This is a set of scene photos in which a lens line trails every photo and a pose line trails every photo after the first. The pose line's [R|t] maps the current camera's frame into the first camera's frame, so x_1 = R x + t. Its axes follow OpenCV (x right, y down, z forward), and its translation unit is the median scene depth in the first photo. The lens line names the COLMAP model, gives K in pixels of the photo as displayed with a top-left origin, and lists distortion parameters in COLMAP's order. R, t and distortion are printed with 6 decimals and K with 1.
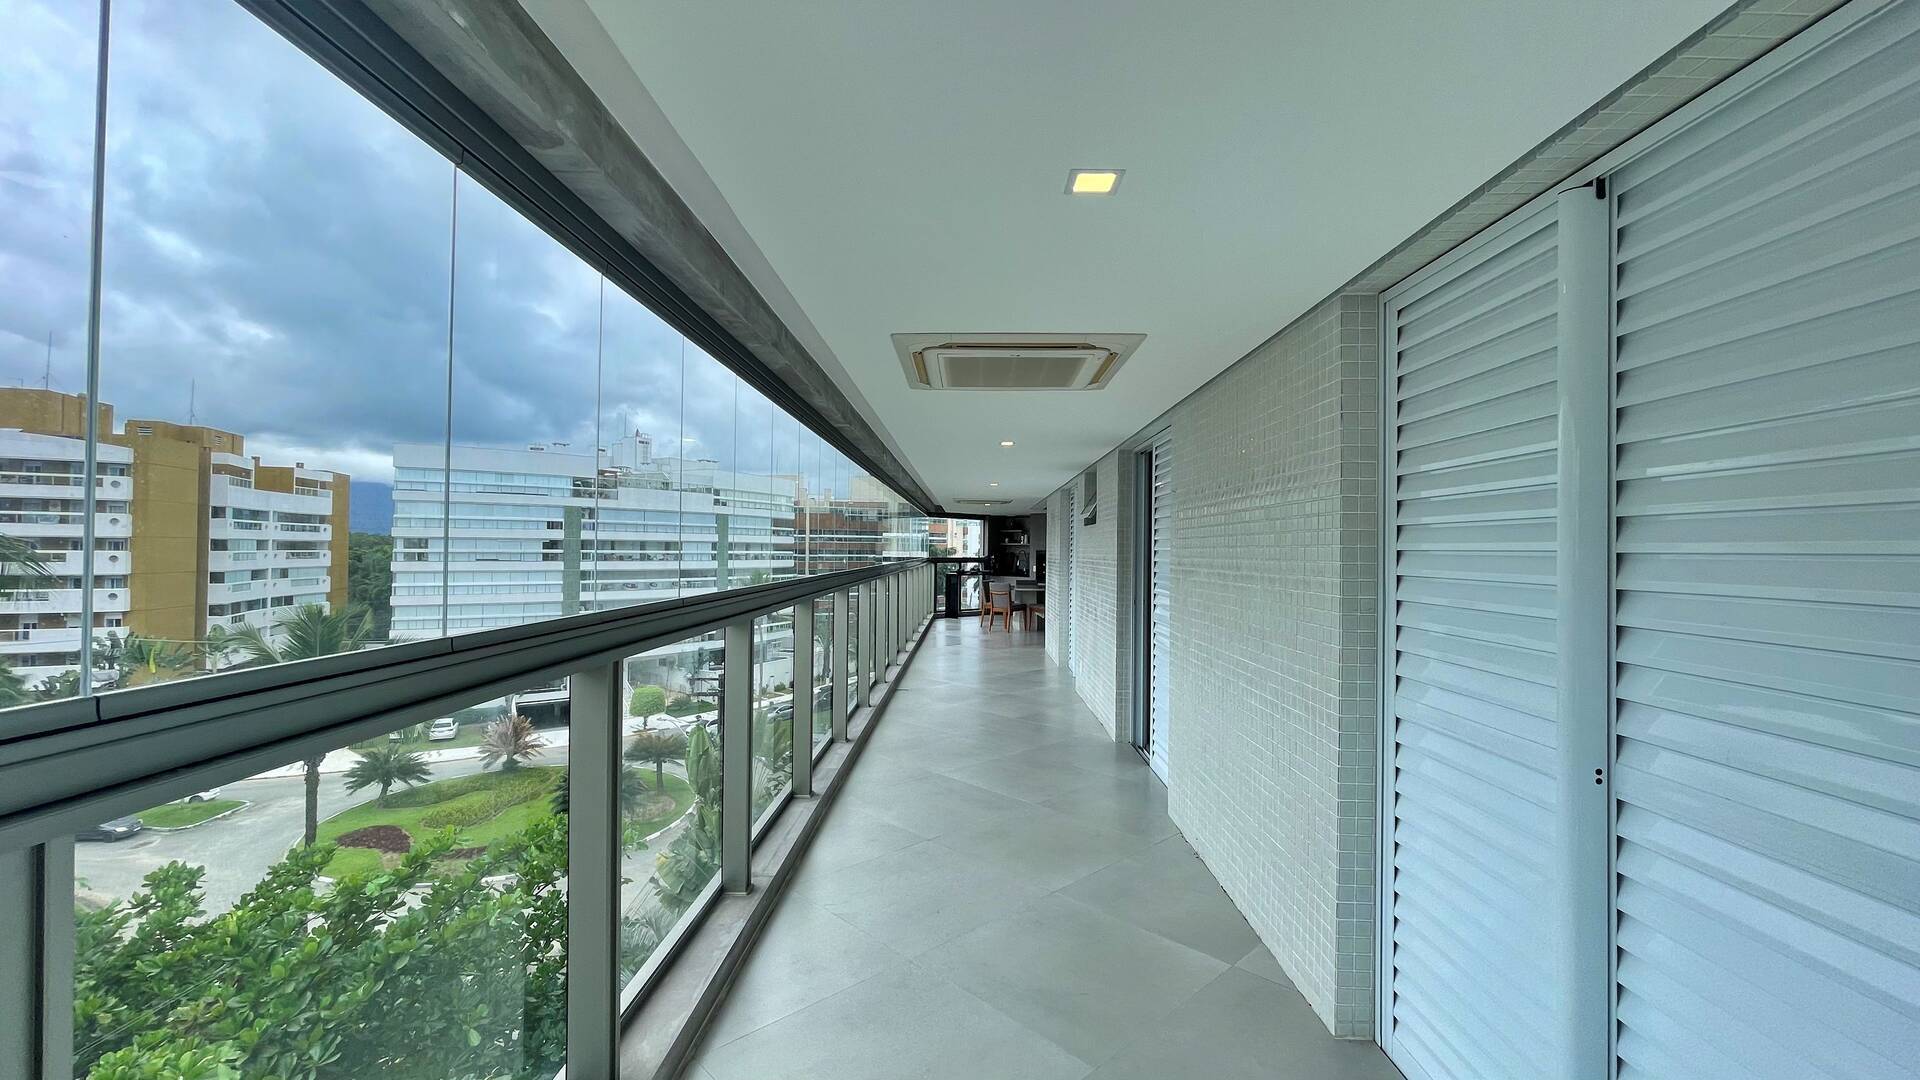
lens RADIAL K [[773.9, 0, 945.2], [0, 773.9, 536.2], [0, 0, 1]] dist [0.003201, -0.001865]
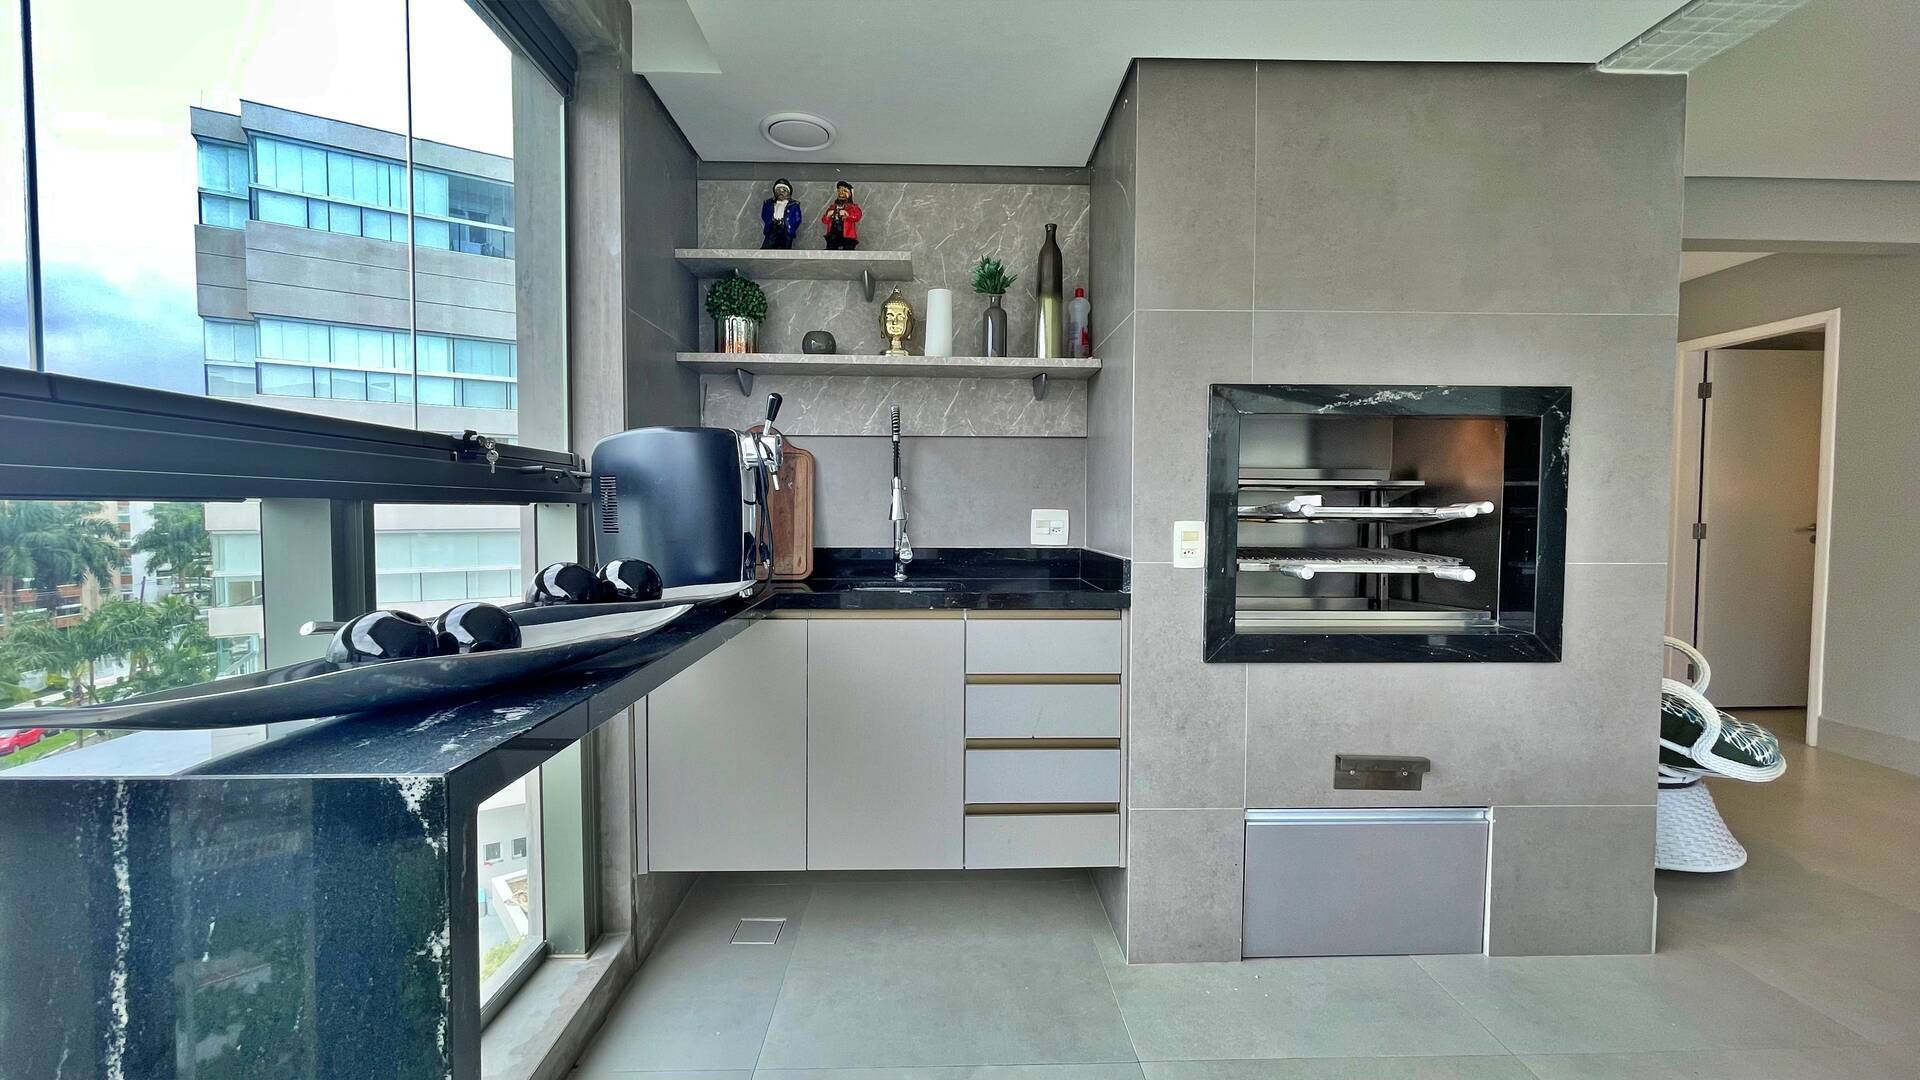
lens RADIAL K [[773.9, 0, 951.0], [0, 773.9, 538.8], [0, 0, 1]] dist [0.003201, -0.001865]
pose [[0.660199, -0.038908, 0.750082, 0.000835], [-0.009430, 0.998149, 0.060075, 0.007312], [-0.751032, -0.046734, 0.658610, 0.200812]]
